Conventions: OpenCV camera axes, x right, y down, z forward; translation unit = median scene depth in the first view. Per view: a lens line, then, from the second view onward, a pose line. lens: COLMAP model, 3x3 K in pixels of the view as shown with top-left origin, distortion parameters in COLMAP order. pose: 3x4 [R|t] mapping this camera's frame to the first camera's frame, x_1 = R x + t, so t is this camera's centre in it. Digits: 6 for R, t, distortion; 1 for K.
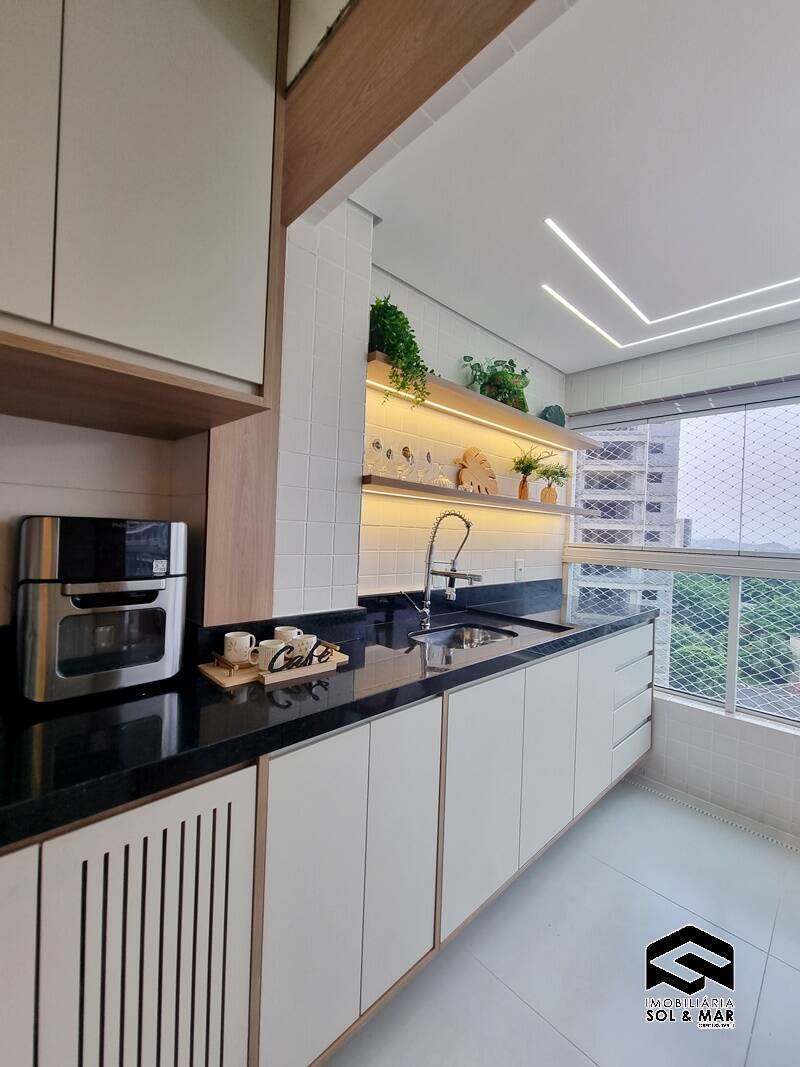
lens RADIAL K [[434.3, 0, 393.8], [0, 434.3, 533.8], [0, 0, 1]] dist [0.008549, -0.004365]
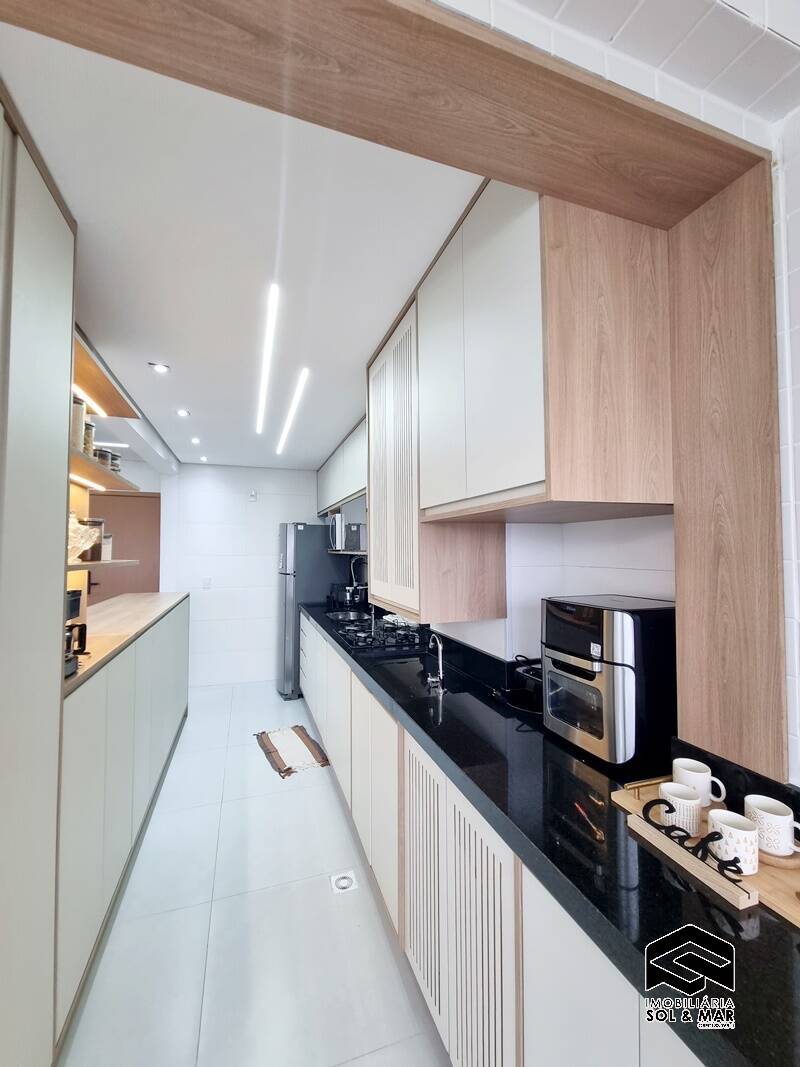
lens RADIAL K [[434.3, 0, 393.8], [0, 434.3, 533.8], [0, 0, 1]] dist [0.008549, -0.004365]
pose [[-0.425664, -0.069512, -0.902208, 0.671230], [-0.018255, 0.997502, -0.068241, -0.129282], [0.904697, -0.012578, -0.425869, 0.995577]]
